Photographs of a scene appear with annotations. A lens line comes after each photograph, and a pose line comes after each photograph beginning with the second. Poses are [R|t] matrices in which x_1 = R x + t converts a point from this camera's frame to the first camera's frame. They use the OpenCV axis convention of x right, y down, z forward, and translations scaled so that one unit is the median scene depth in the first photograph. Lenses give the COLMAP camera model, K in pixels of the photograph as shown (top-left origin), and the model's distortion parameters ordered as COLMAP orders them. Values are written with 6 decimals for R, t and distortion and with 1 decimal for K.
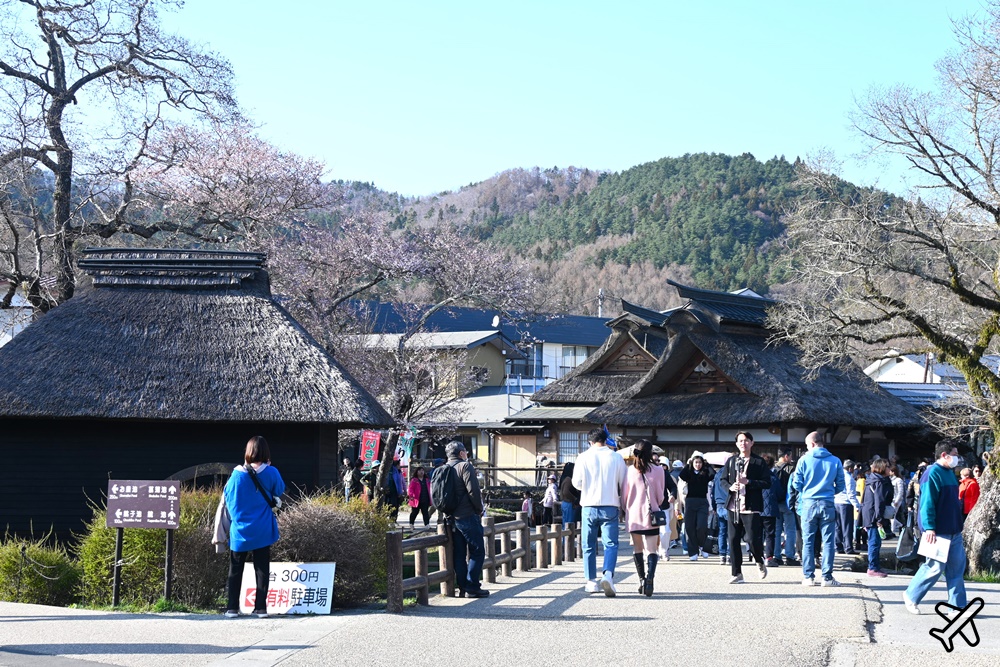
lens RADIAL K [[1587.8, 0, 499.7], [0, 1587.8, 333.6], [0, 0, 1]] dist [-0.031042, 0.000000]
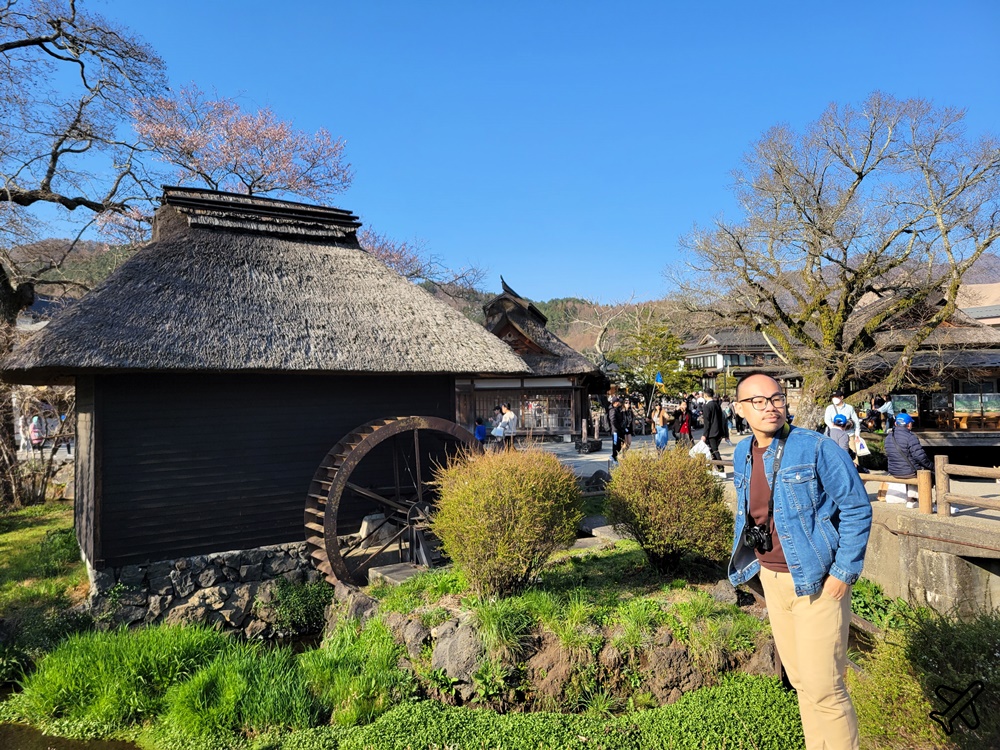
lens RADIAL K [[742.7, 0, 500.8], [0, 742.7, 374.3], [0, 0, 1]] dist [-0.009333, -0.003841]
pose [[0.835281, -0.010744, 0.549718, -0.260953], [-0.016192, 0.998895, 0.044126, 0.025081], [-0.549584, -0.045758, 0.834184, 0.420561]]
